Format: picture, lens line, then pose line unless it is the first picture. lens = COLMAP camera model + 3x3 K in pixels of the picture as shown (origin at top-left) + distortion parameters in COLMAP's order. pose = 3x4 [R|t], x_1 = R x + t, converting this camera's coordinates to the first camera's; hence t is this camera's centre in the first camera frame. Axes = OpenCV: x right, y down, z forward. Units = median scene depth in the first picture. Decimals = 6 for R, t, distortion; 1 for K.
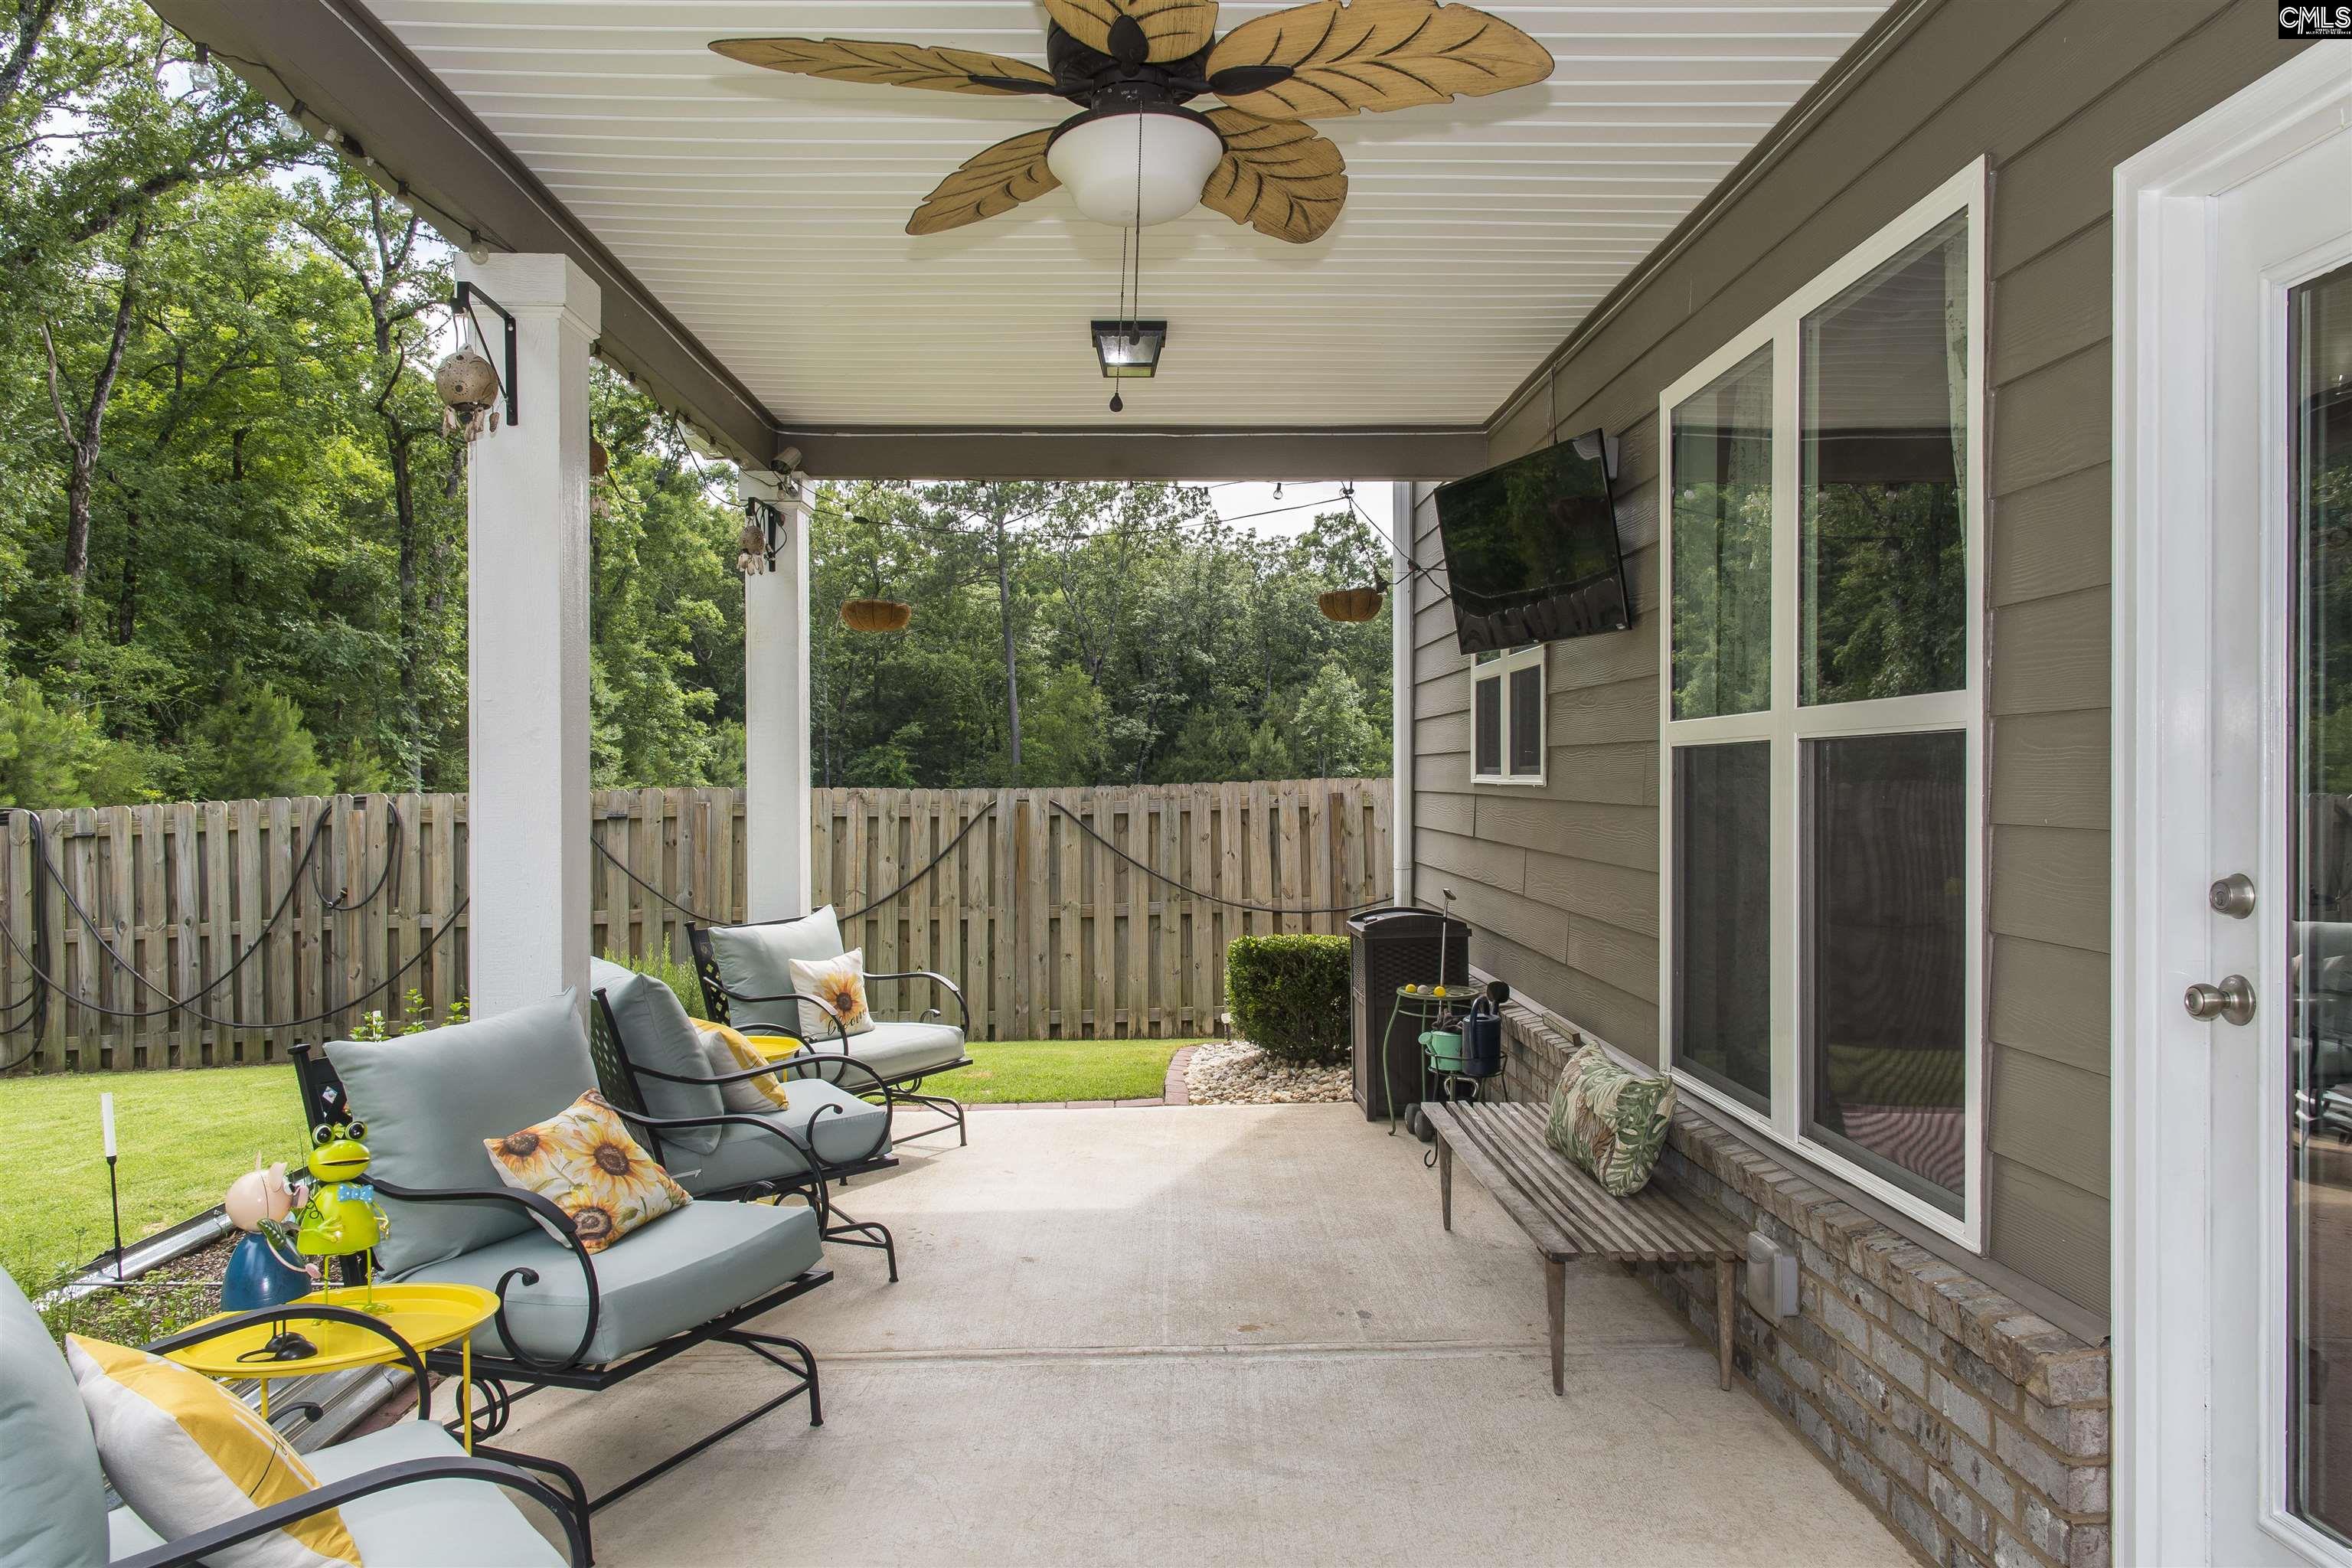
lens RADIAL K [[1598.4, 0, 1161.9], [0, 1598.4, 787.5], [0, 0, 1]] dist [0.007214, 0.004424]
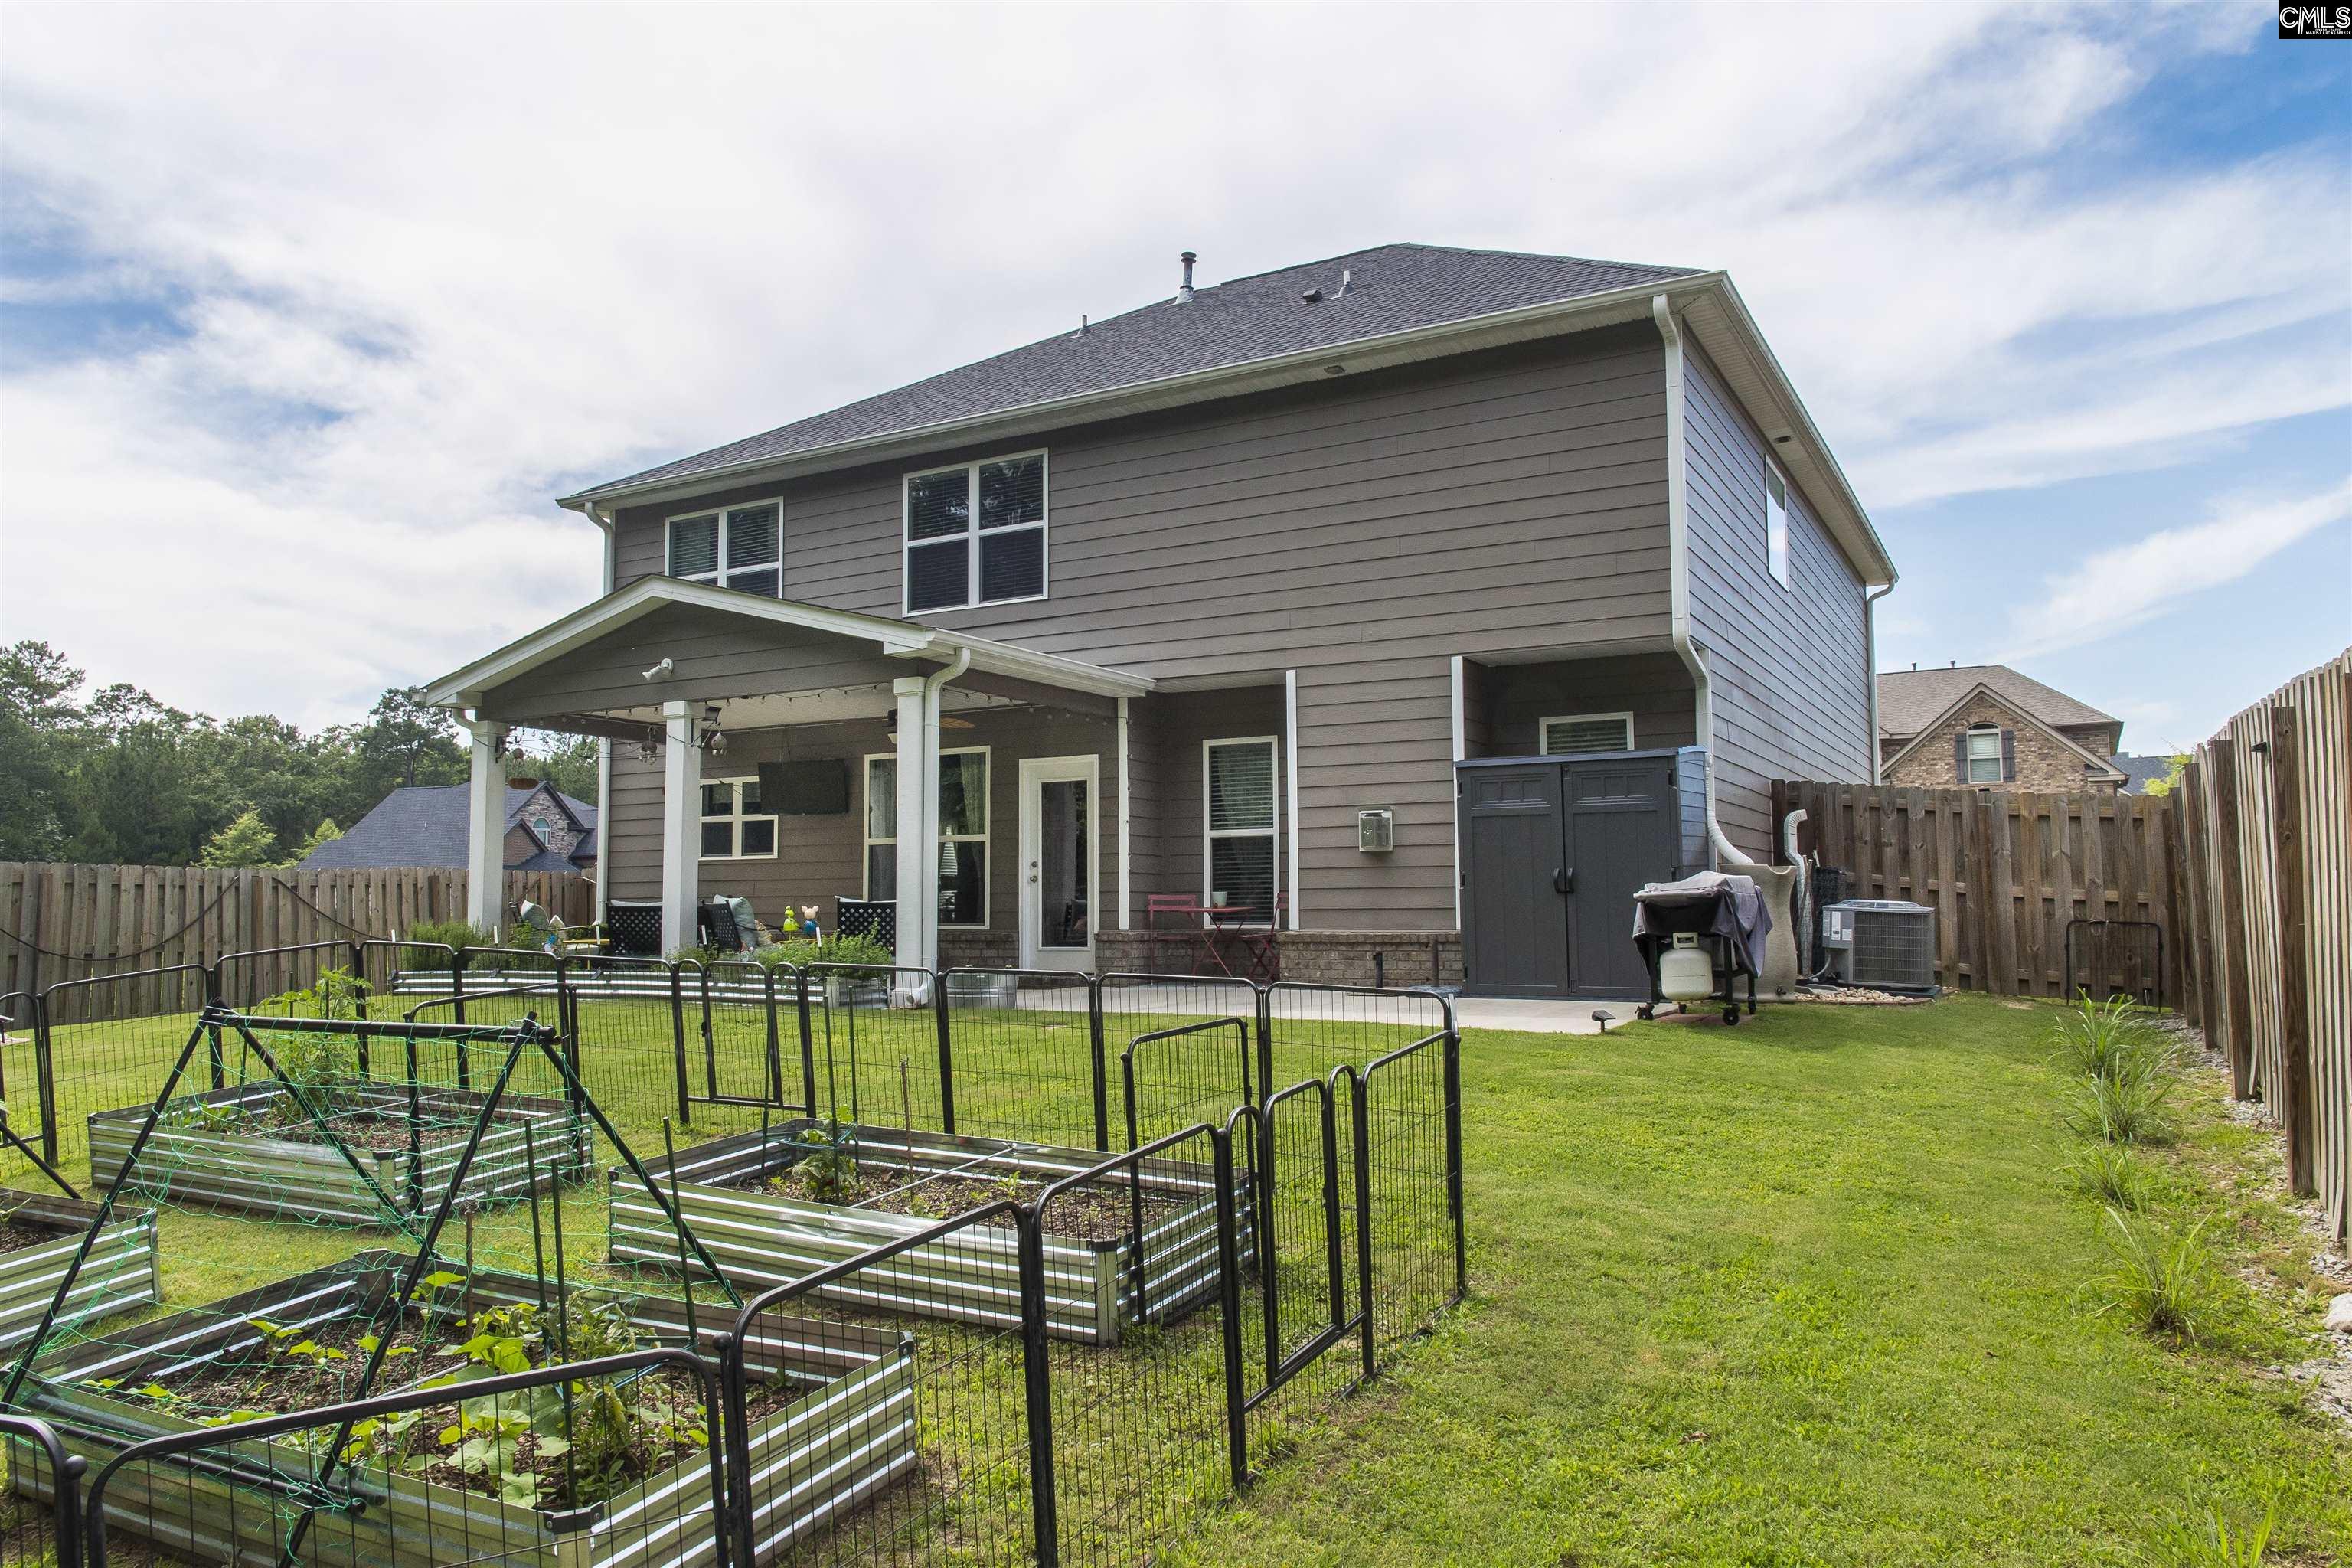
lens RADIAL K [[1593.1, 0, 1173.8], [0, 1593.1, 791.0], [0, 0, 1]] dist [0.005234, 0.000547]
pose [[0.512633, 0.066498, 0.856029, -1.002560], [0.010260, 0.996451, -0.083550, 0.066904], [-0.858546, 0.051614, 0.510131, -0.621743]]
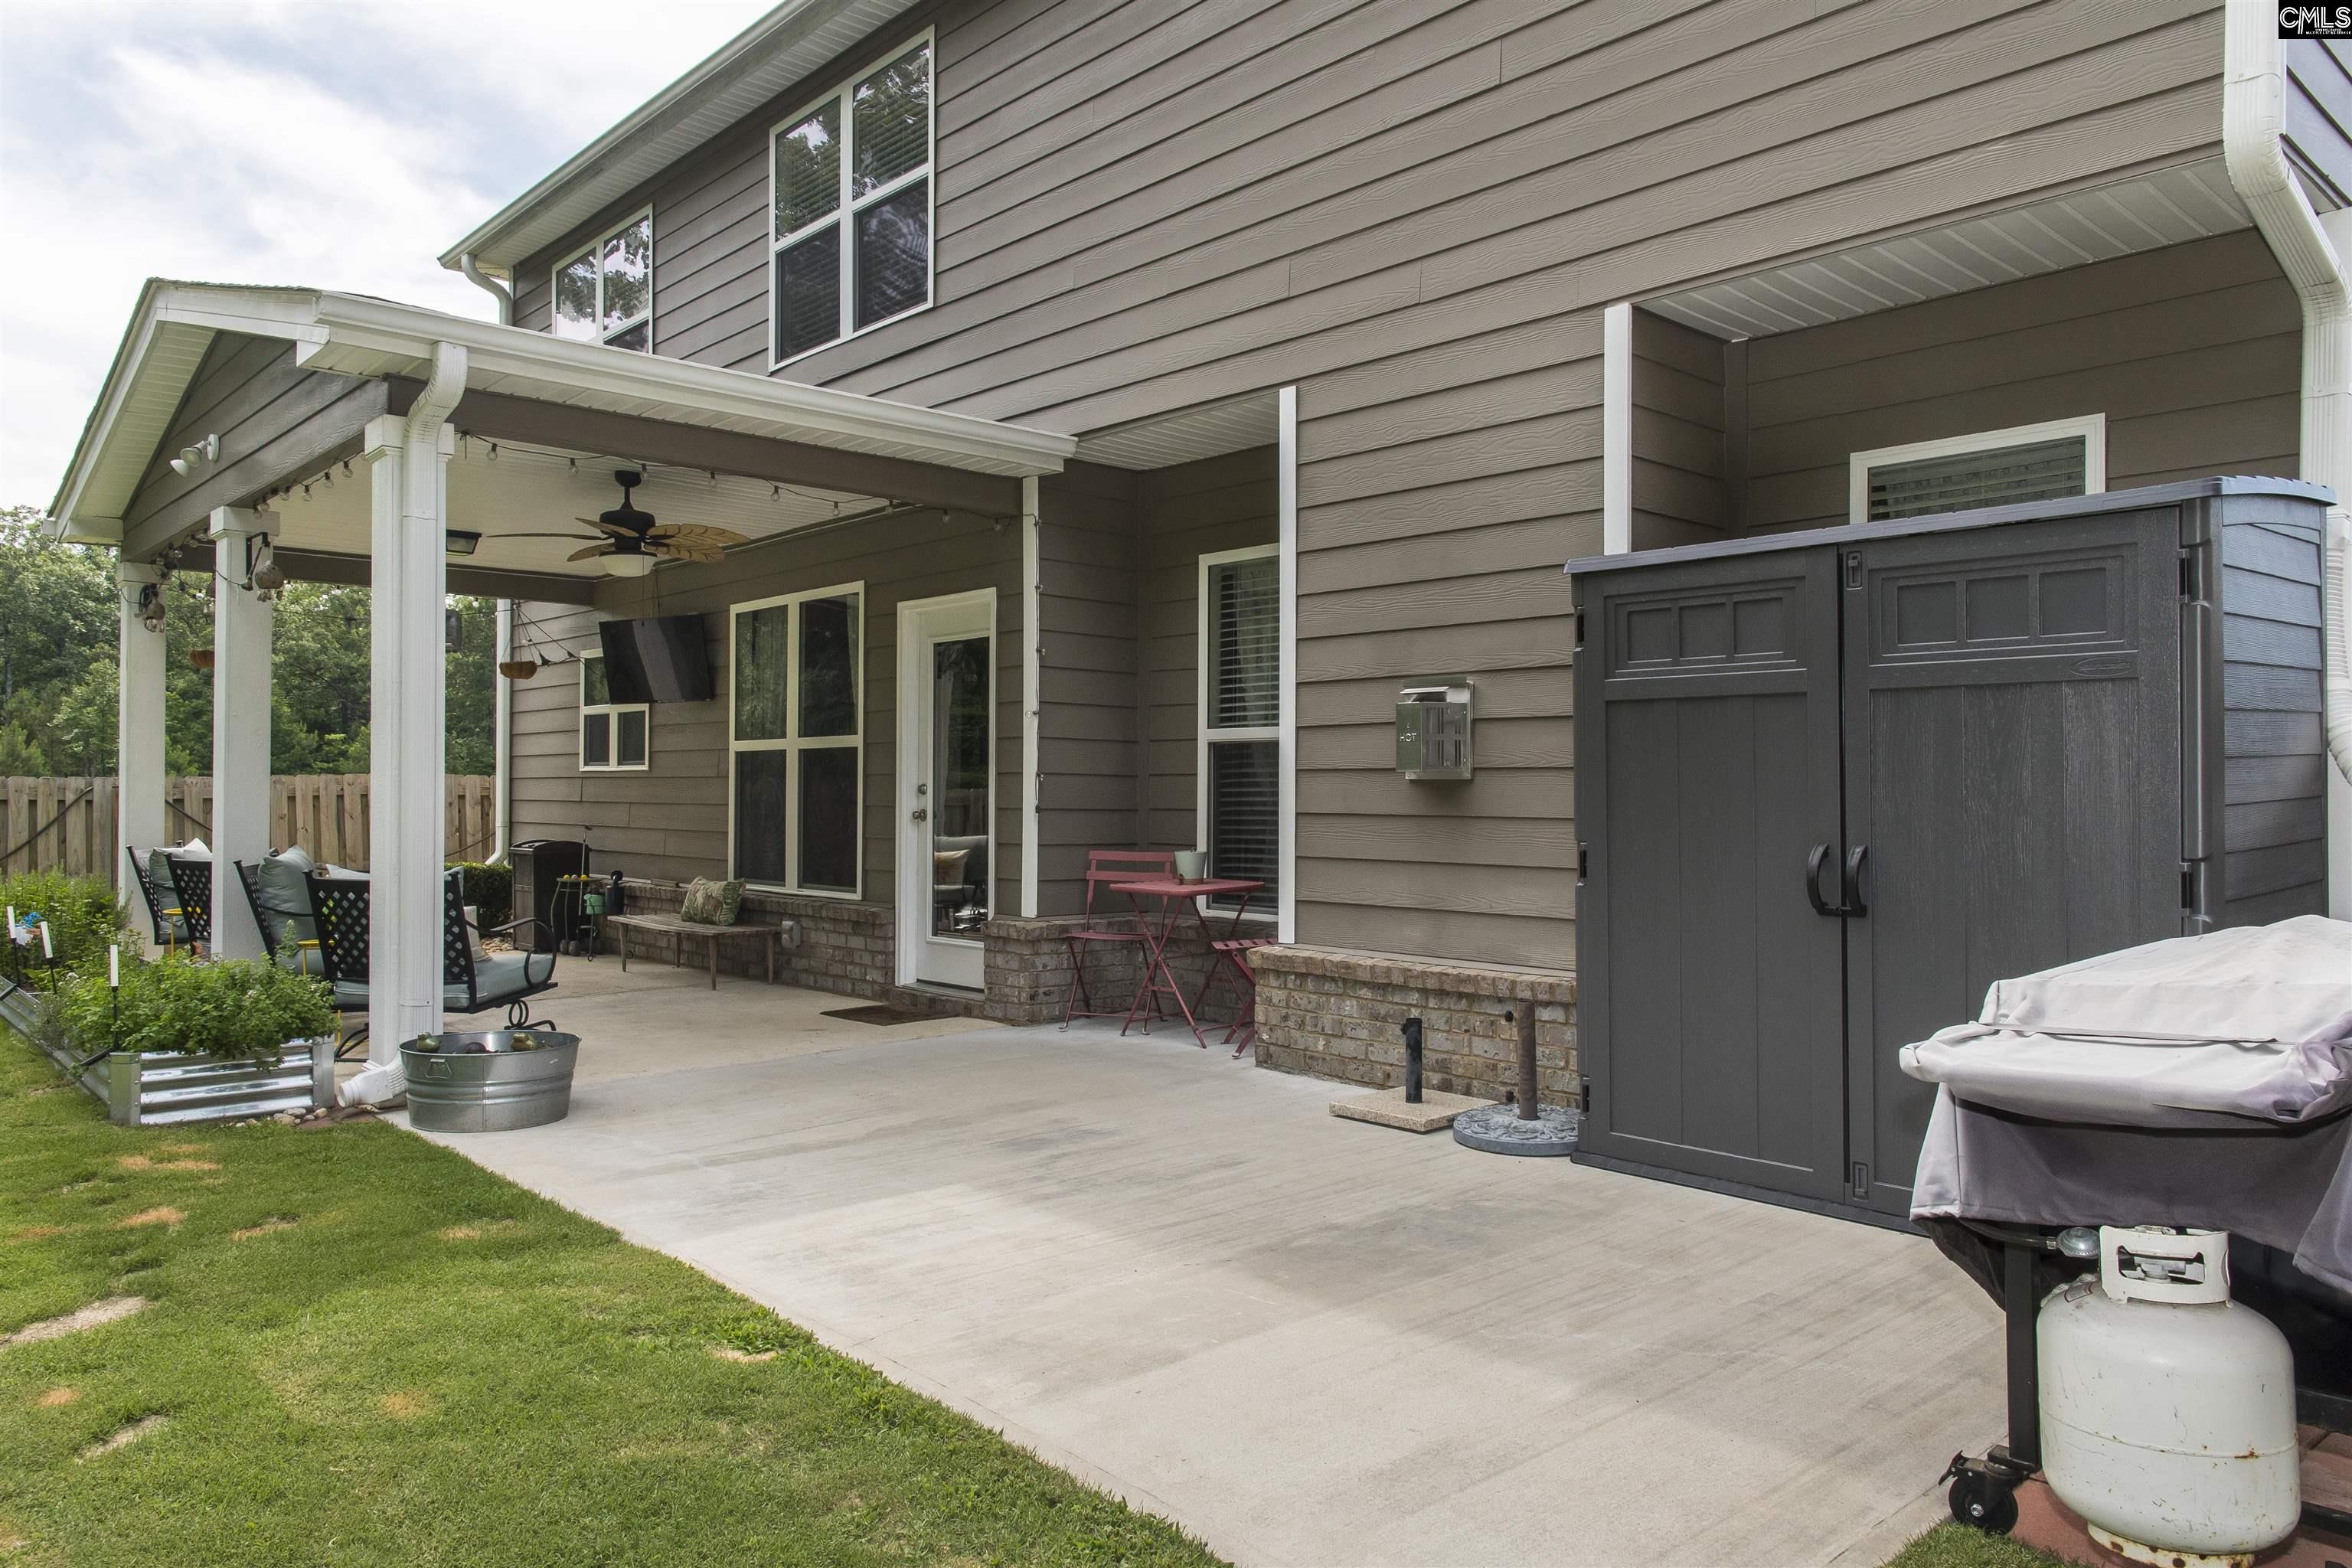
lens RADIAL K [[1598.4, 0, 1161.9], [0, 1598.4, 787.5], [0, 0, 1]] dist [0.007214, 0.004424]
pose [[0.754243, 0.009462, 0.656527, -0.296278], [-0.002223, 0.999927, -0.011857, 0.021450], [-0.656591, 0.007484, 0.754209, -0.474298]]
